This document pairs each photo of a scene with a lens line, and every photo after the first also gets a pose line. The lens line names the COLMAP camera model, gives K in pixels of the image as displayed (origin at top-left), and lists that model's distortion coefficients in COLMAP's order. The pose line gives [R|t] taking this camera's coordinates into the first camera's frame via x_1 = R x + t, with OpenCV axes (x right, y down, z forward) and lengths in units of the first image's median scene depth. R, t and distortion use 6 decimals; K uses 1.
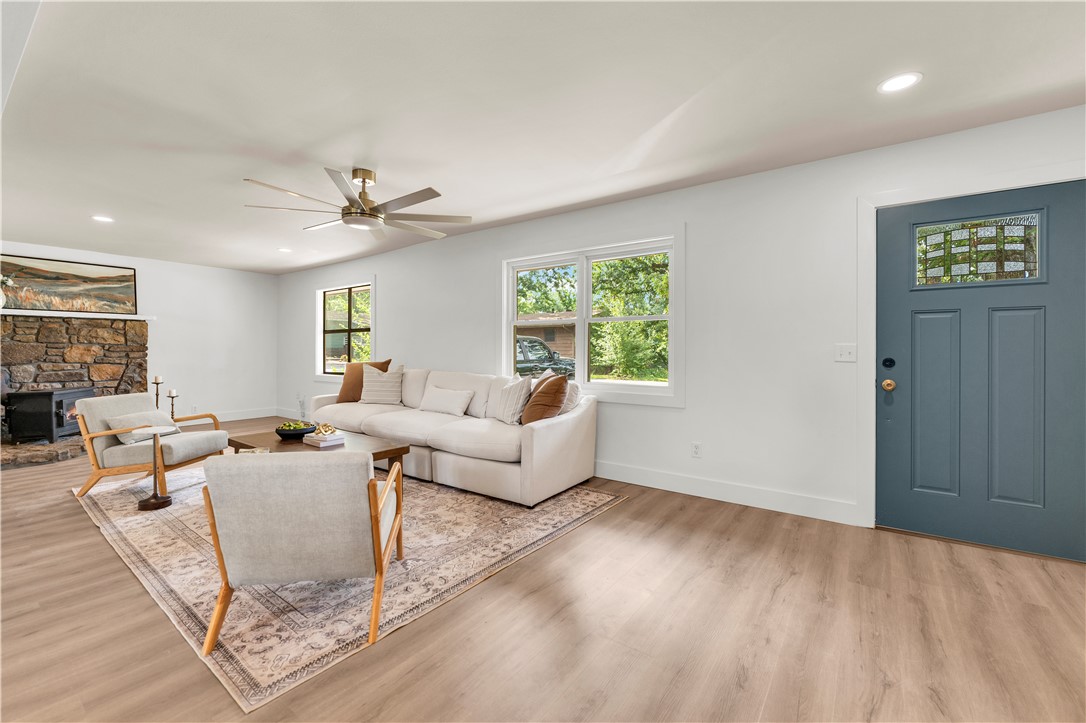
lens RADIAL K [[448.7, 0, 543.6], [0, 448.7, 355.0], [0, 0, 1]] dist [-0.002850, 0.000245]
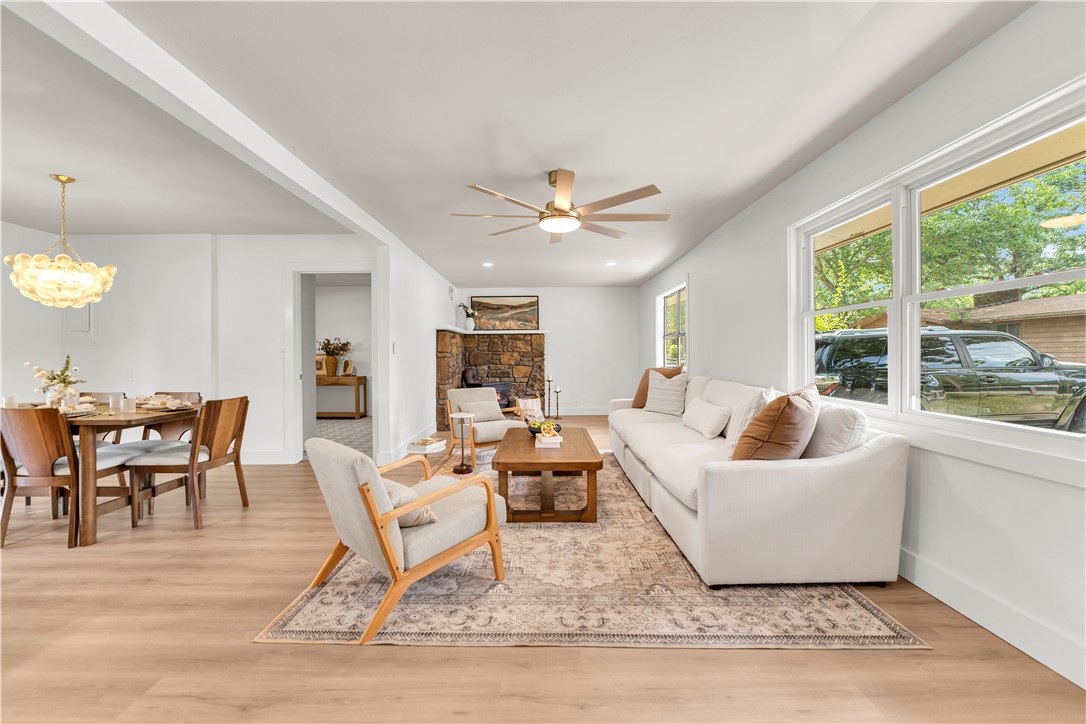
lens RADIAL K [[448.7, 0, 539.6], [0, 448.7, 359.3], [0, 0, 1]] dist [-0.002850, 0.000245]
pose [[0.584898, 0.000814, -0.811106, 0.357286], [0.000162, 0.999999, 0.001120, -0.003743], [0.811107, -0.000786, 0.584898, 0.382655]]
